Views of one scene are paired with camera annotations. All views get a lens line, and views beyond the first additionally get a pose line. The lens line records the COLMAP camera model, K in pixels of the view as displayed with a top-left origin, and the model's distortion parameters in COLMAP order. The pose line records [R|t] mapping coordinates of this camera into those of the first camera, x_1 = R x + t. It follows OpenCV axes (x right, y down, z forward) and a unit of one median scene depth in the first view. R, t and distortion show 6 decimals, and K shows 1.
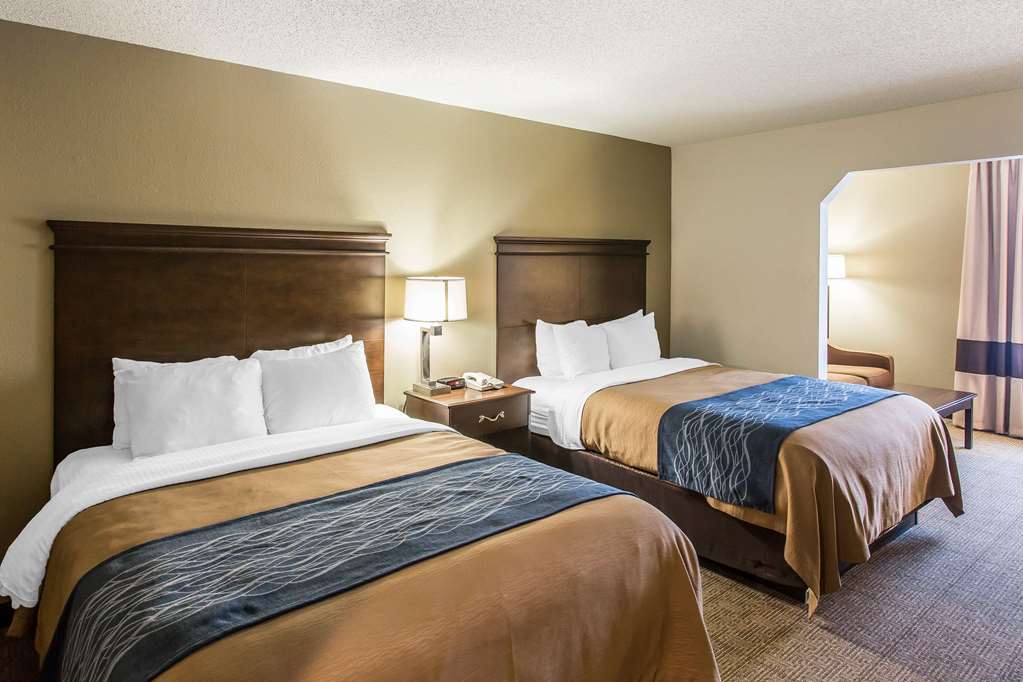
lens RADIAL K [[600.3, 0, 511.7], [0, 600.3, 266.2], [0, 0, 1]] dist [-0.000859, -0.000885]
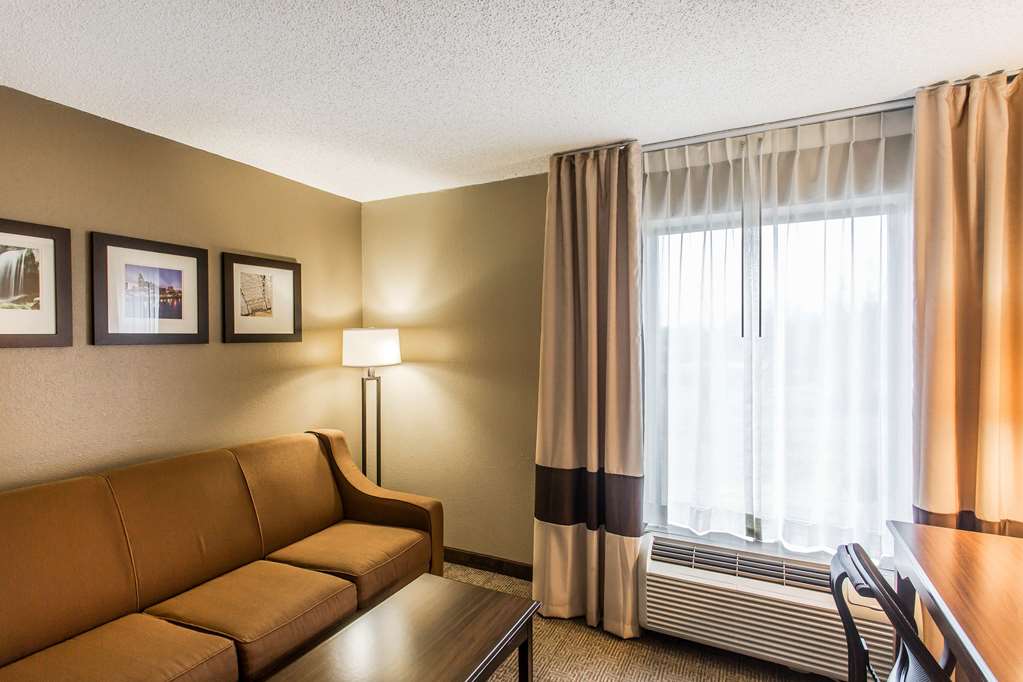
lens RADIAL K [[491.0, 0, 511.5], [0, 491.0, 341.0], [0, 0, 1]] dist [0.021778, -0.000399]
pose [[0.912313, -0.006827, 0.409436, 0.538887], [0.009458, 0.999946, -0.004402, -0.002061], [-0.409384, 0.007888, 0.912328, 0.579437]]
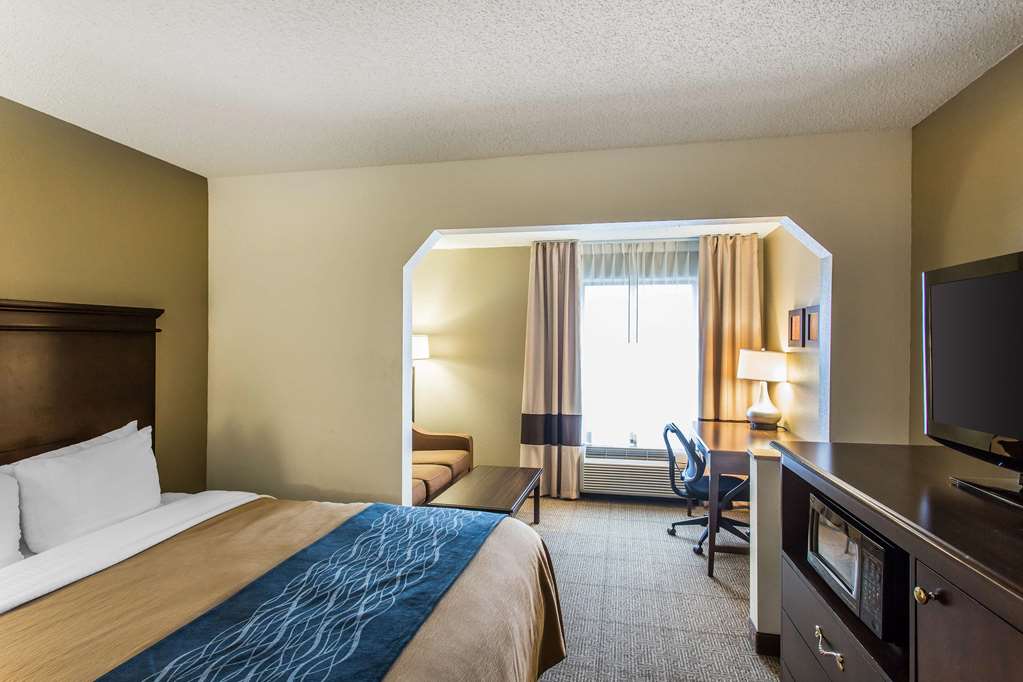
lens RADIAL K [[491.0, 0, 511.5], [0, 491.0, 341.0], [0, 0, 1]] dist [0.021778, -0.000399]
pose [[0.776691, -0.000661, 0.629882, 0.181477], [0.006070, 0.999961, -0.006436, -0.003244], [-0.629853, 0.008822, 0.776664, 0.341065]]
